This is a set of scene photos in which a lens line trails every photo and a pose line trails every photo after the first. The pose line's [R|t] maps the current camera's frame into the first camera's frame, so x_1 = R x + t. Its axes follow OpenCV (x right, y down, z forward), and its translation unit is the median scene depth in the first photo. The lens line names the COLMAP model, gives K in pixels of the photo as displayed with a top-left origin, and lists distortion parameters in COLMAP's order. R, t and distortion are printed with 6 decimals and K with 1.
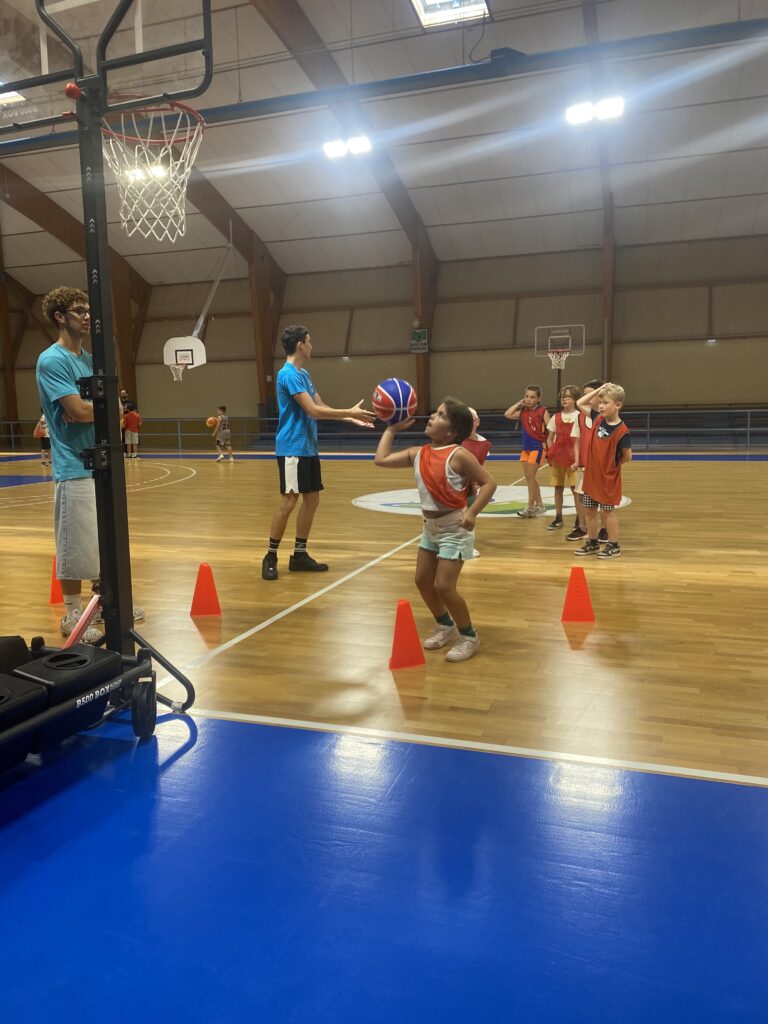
lens RADIAL K [[766.2, 0, 384.3], [0, 766.2, 524.8], [0, 0, 1]] dist [0.030846, -0.032943]
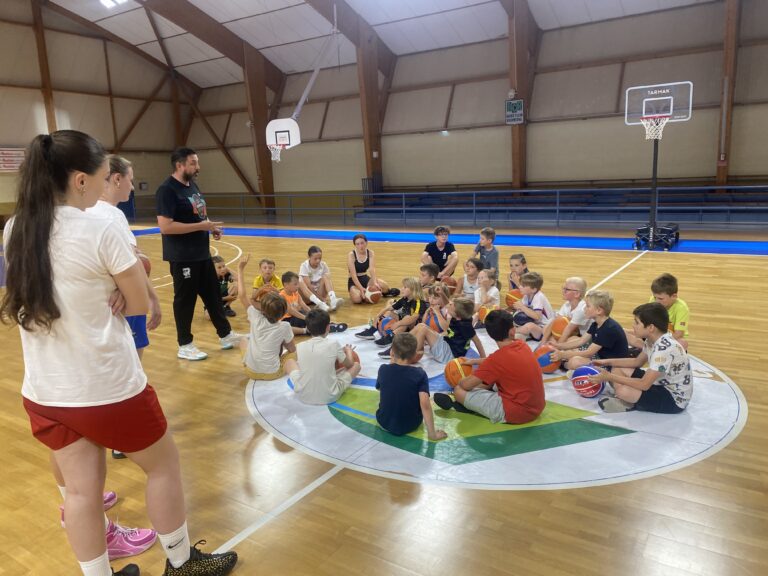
lens RADIAL K [[574.6, 0, 382.5], [0, 574.6, 278.5], [0, 0, 1]] dist [0.030846, -0.032943]
pose [[0.968156, 0.026430, -0.248948, 0.070077], [-0.017185, 0.999082, 0.039236, -0.050807], [0.249757, -0.033709, 0.967722, 0.225764]]
